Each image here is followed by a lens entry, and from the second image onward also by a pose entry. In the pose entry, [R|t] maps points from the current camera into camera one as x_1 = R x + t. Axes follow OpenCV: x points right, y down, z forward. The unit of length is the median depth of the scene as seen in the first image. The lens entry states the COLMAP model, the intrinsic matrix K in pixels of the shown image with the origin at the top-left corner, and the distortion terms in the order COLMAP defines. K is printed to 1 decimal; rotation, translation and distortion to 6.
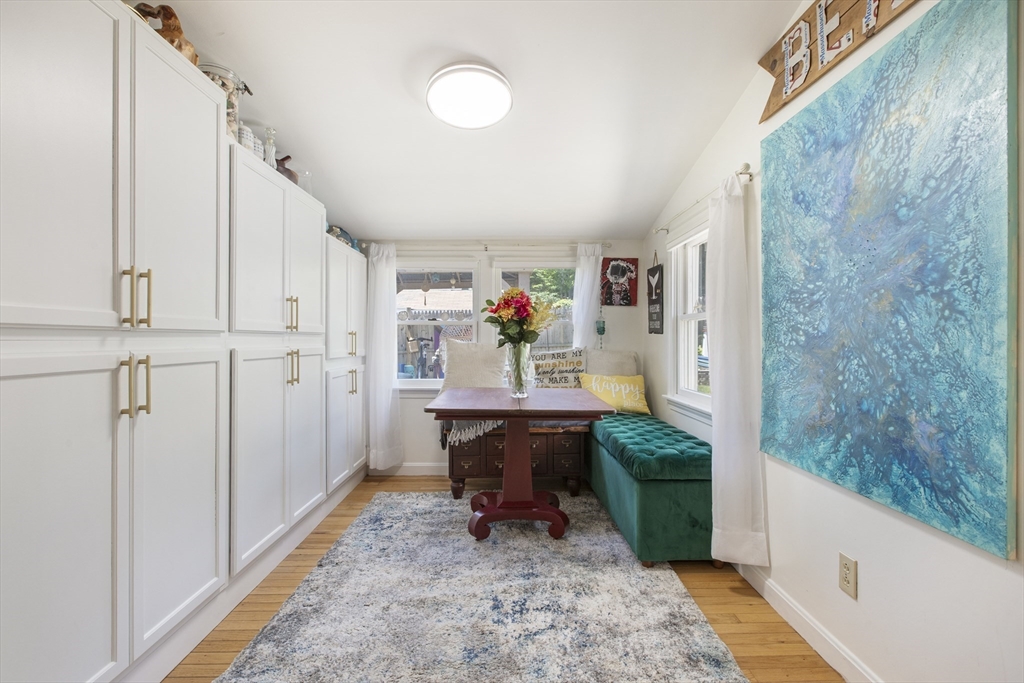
lens RADIAL K [[468.4, 0, 512.5], [0, 468.4, 340.0], [0, 0, 1]] dist [0.003155, 0.000908]
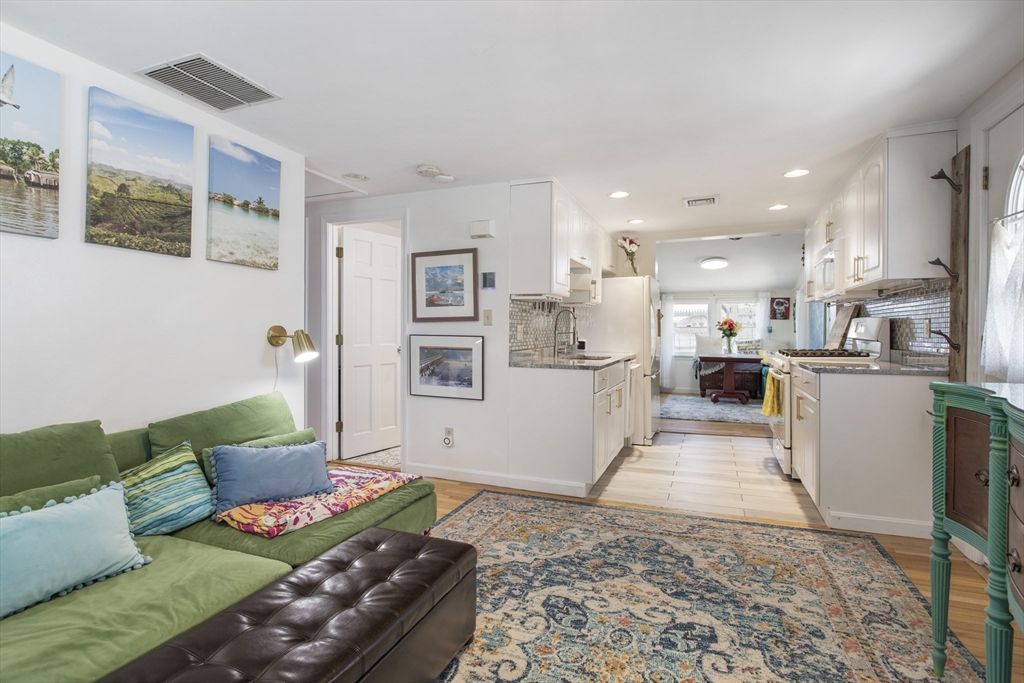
lens RADIAL K [[513.3, 0, 510.2], [0, 513.3, 332.6], [0, 0, 1]] dist [-0.000016, -0.000001]
pose [[0.924438, 0.002298, -0.381326, -0.023002], [-0.000612, 0.999989, 0.004544, -0.023817], [0.381333, -0.003968, 0.924429, -1.799339]]
